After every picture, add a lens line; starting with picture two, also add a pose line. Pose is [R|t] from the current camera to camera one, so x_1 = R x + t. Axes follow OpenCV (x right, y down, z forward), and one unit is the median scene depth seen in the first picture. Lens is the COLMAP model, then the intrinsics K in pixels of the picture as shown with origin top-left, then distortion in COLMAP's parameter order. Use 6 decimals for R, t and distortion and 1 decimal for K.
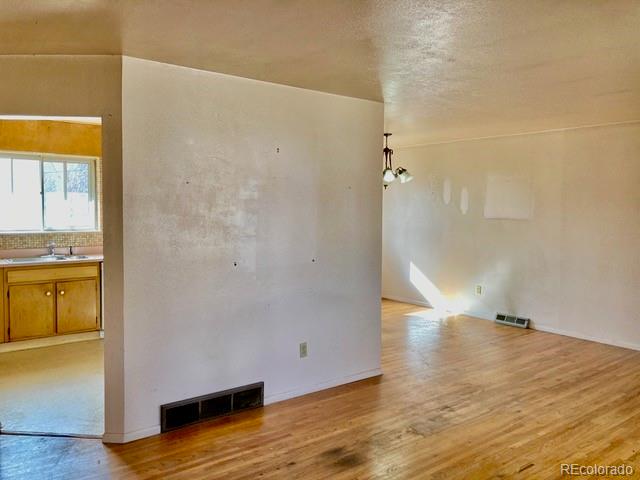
lens RADIAL K [[535.6, 0, 320.9], [0, 535.6, 220.4], [0, 0, 1]] dist [-0.070816, 0.191339]
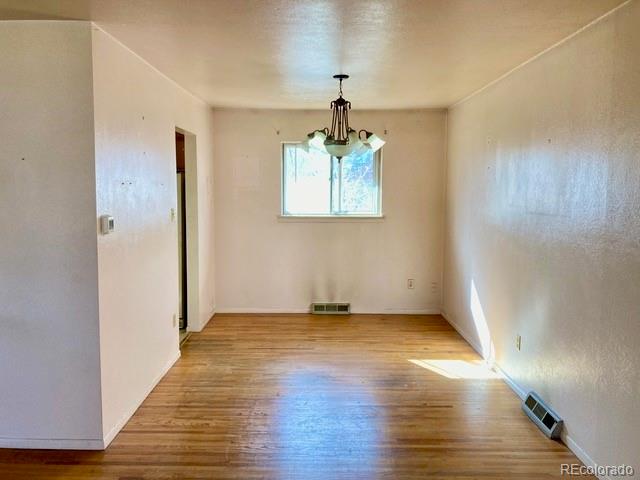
lens RADIAL K [[534.4, 0, 315.9], [0, 534.4, 229.8], [0, 0, 1]] dist [0.032618, -0.006824]
pose [[0.770632, 0.043023, -0.635827, 0.857340], [-0.015069, 0.998670, 0.049310, -0.014491], [0.637102, -0.028419, 0.770255, 0.797393]]
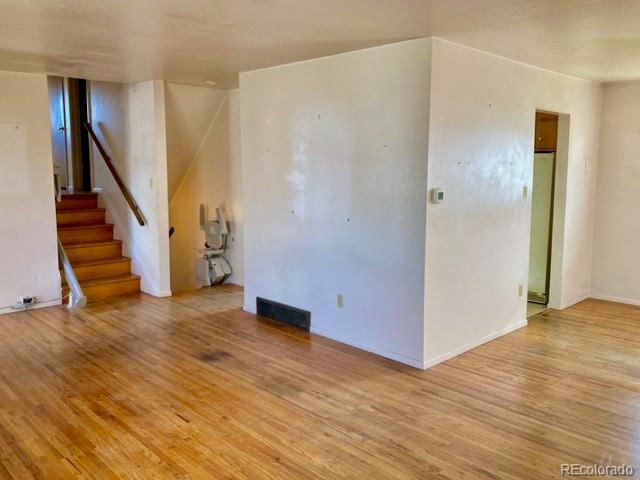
lens RADIAL K [[534.4, 0, 315.9], [0, 534.4, 229.8], [0, 0, 1]] dist [0.032618, -0.006824]
pose [[0.100969, 0.108479, -0.988958, 1.078061], [-0.036063, 0.993784, 0.105327, -0.012829], [0.994236, 0.025030, 0.104254, 0.881322]]
